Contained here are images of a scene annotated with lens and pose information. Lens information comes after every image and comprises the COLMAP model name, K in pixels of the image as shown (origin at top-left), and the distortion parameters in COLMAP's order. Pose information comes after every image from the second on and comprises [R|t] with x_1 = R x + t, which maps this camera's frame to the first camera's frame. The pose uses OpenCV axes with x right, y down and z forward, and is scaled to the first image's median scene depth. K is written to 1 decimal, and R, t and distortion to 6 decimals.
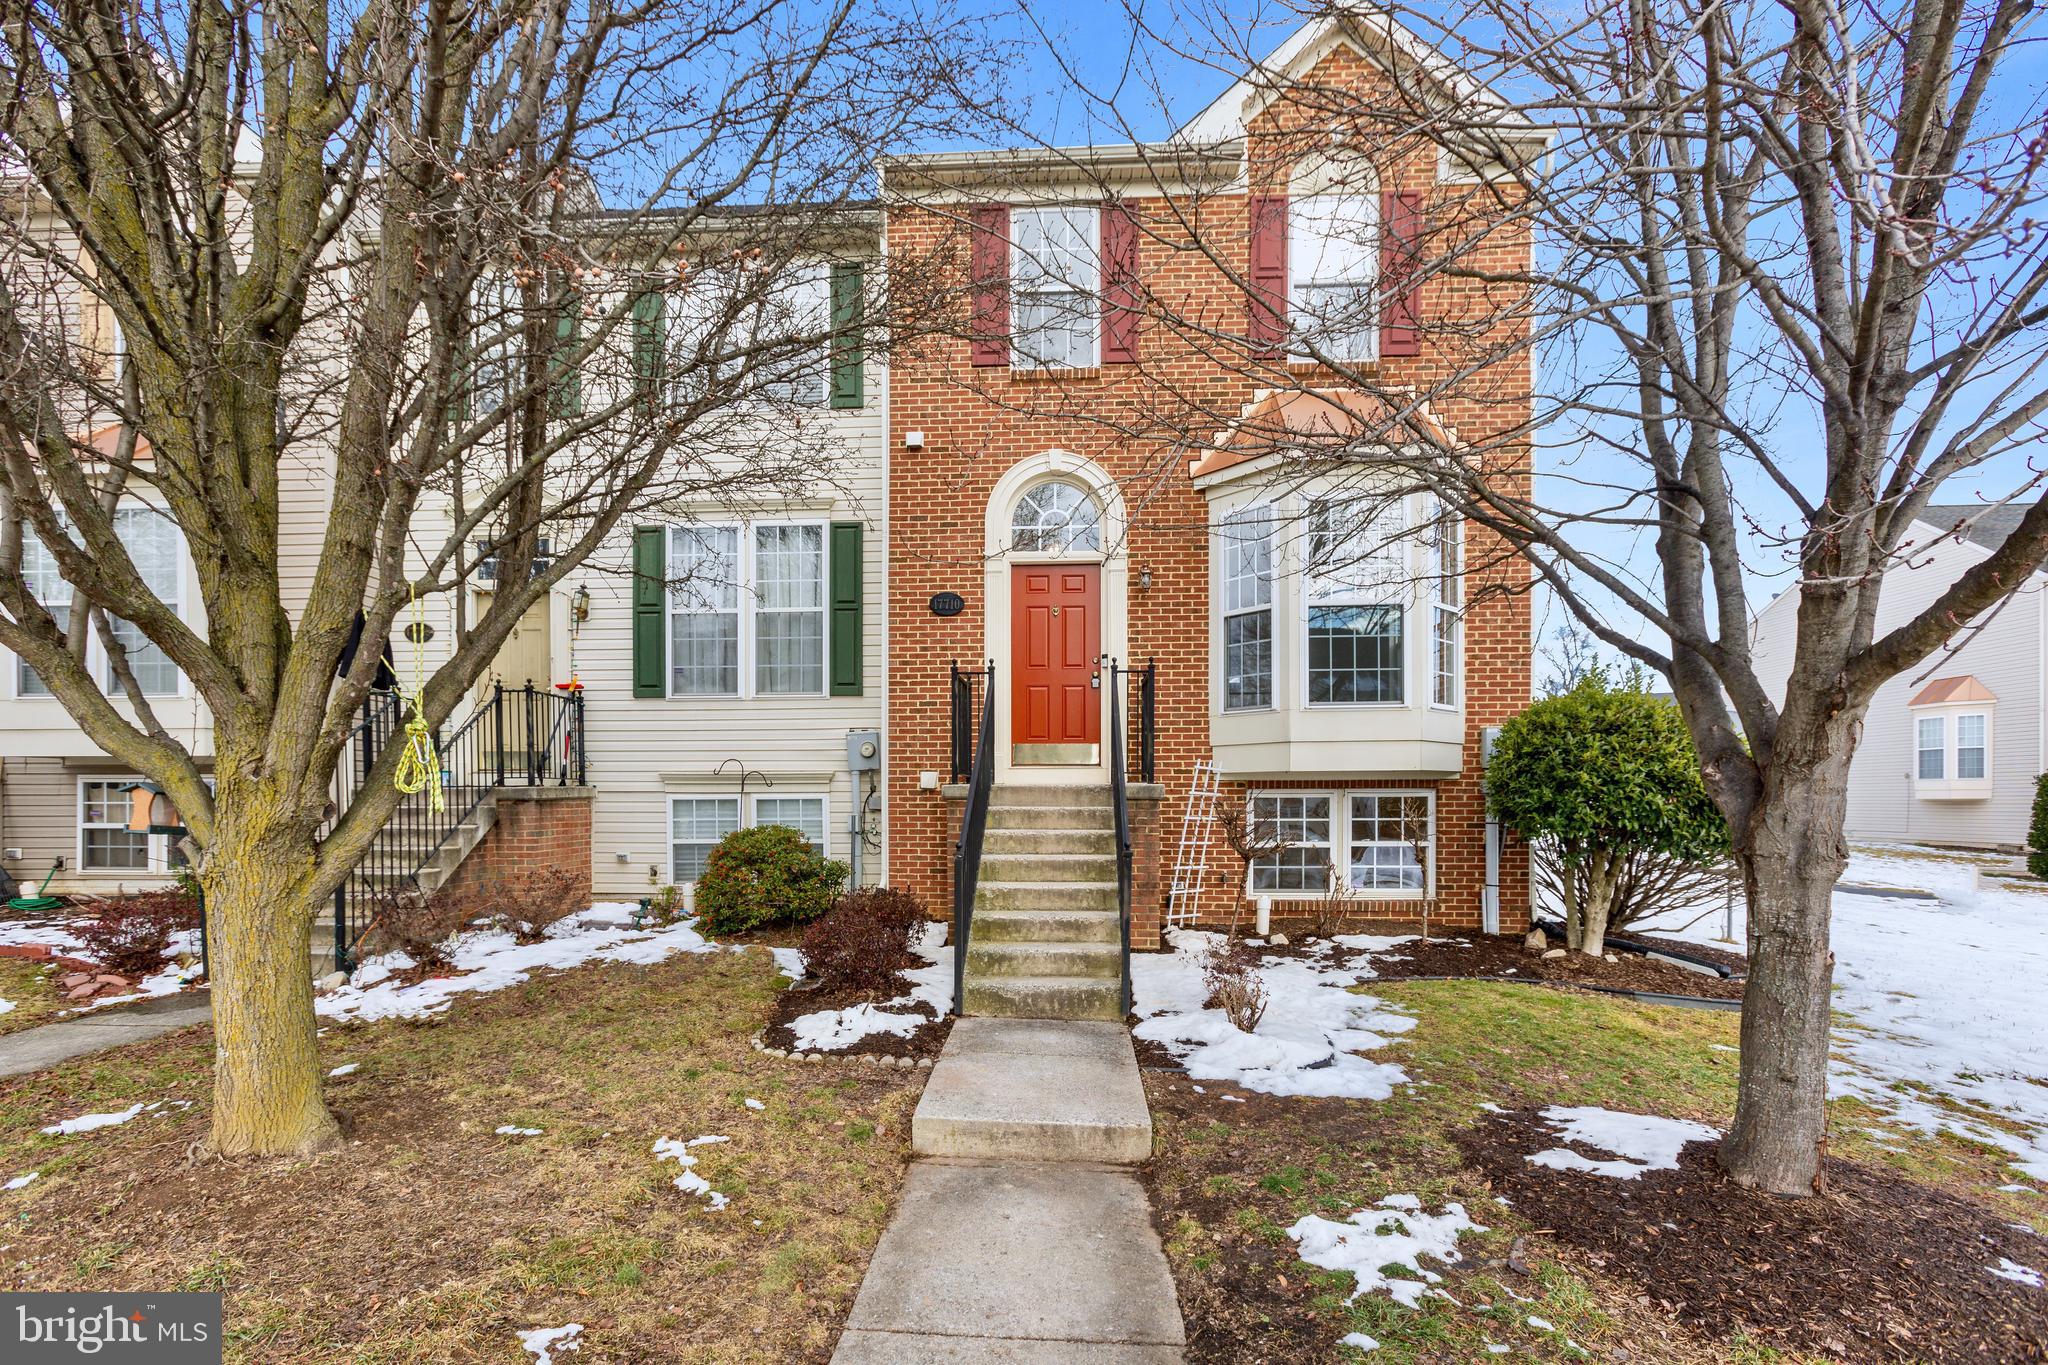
lens RADIAL K [[973.1, 0, 1031.1], [0, 973.1, 779.3], [0, 0, 1]] dist [-0.016308, 0.014608]
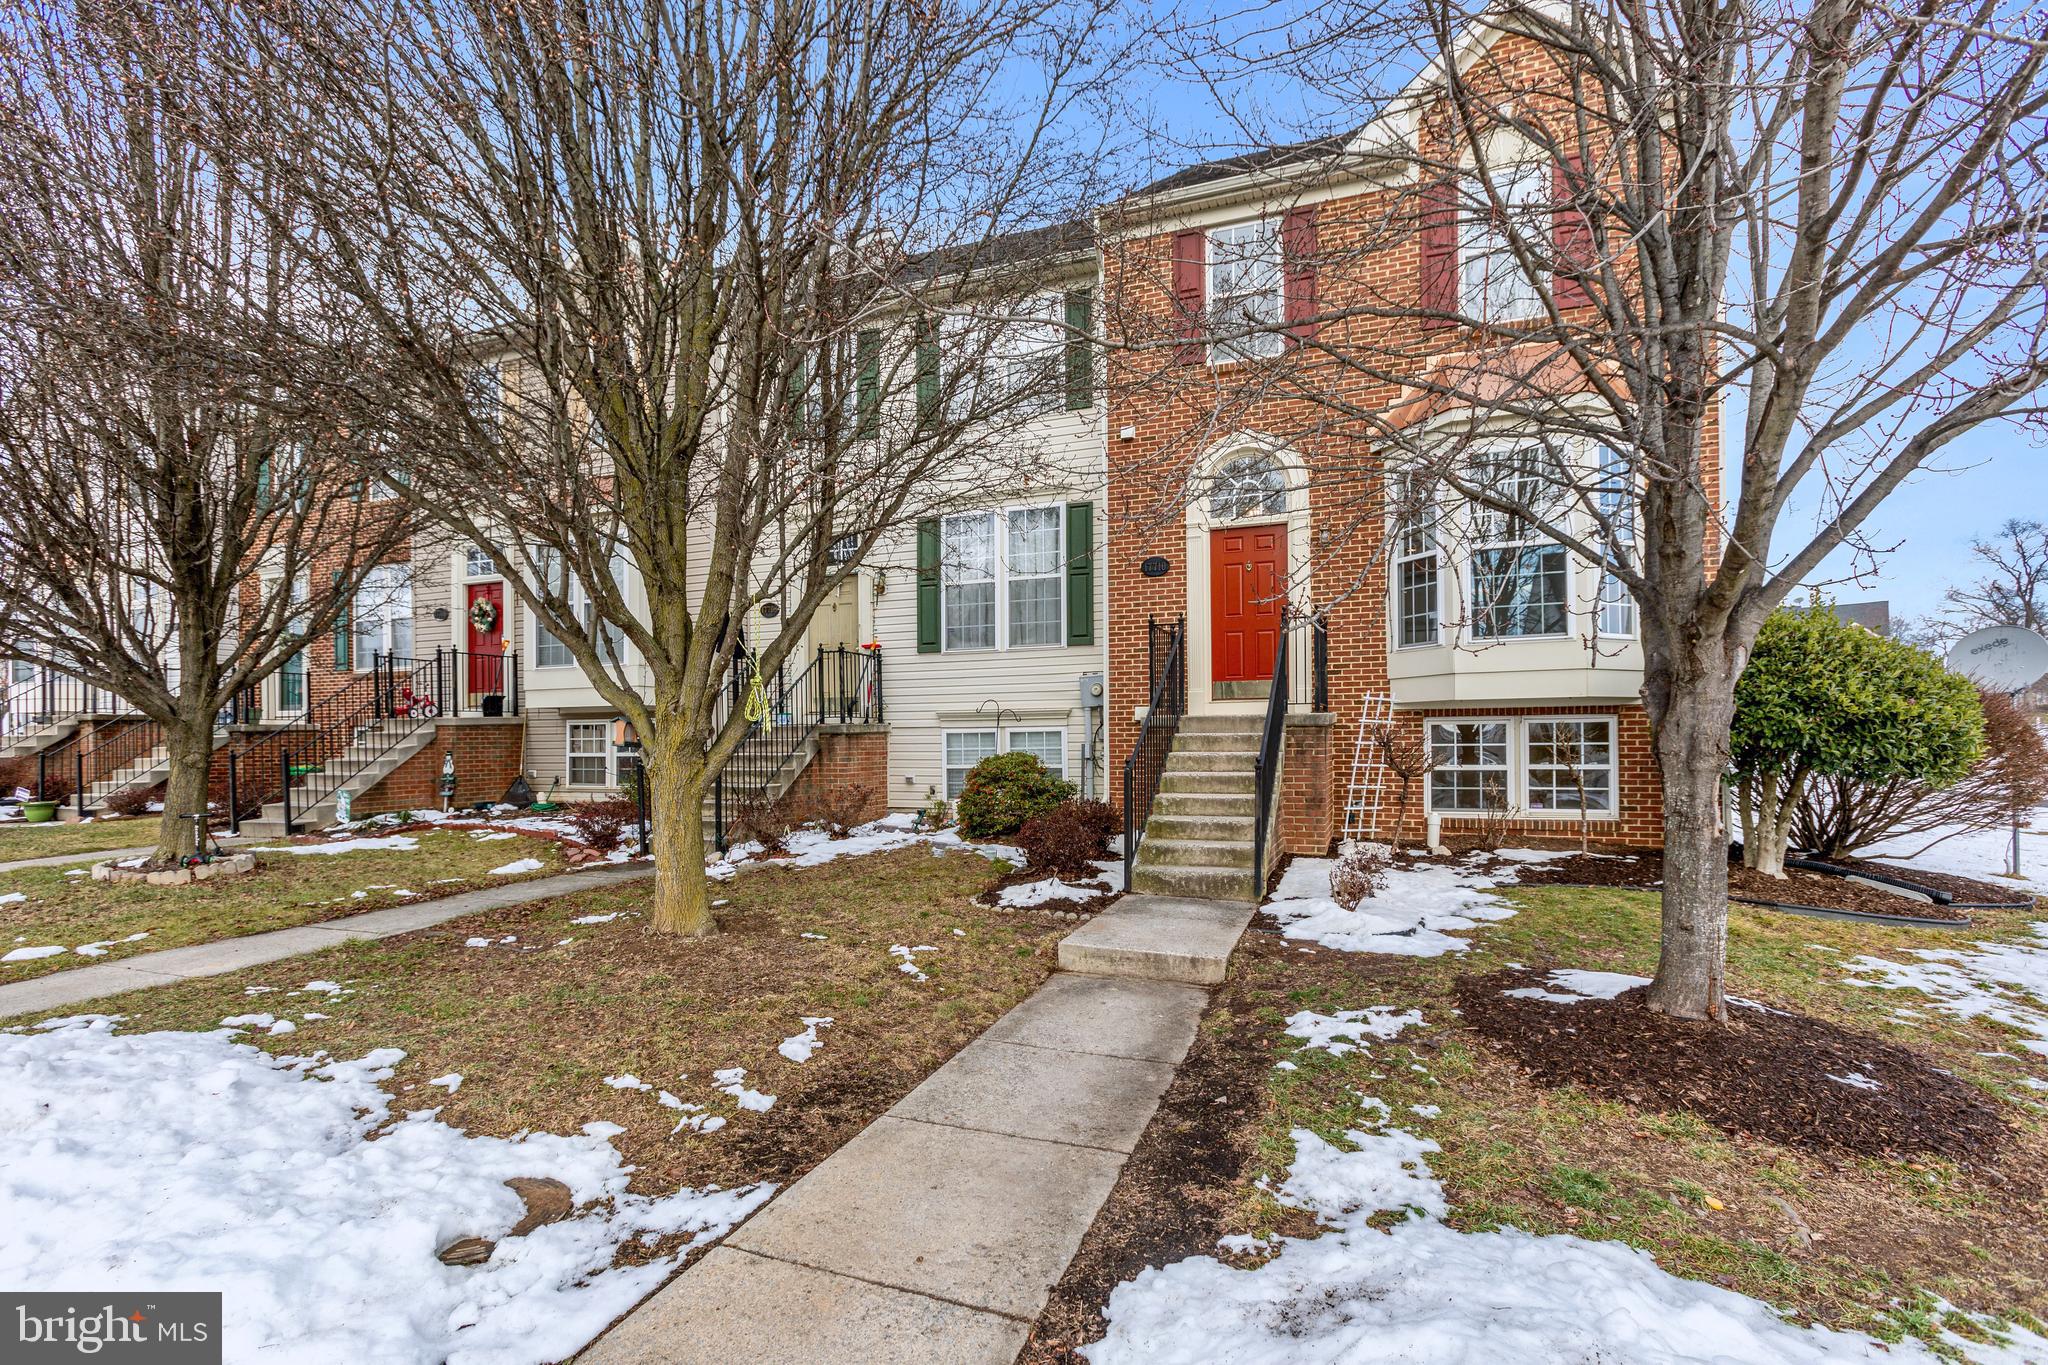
lens RADIAL K [[918.4, 0, 1018.7], [0, 918.4, 677.2], [0, 0, 1]] dist [-0.024498, 0.013821]
pose [[0.953633, -0.027584, -0.299704, 0.127036], [0.013960, 0.998773, -0.047506, 0.009723], [0.300647, 0.041119, 0.952849, -0.172813]]
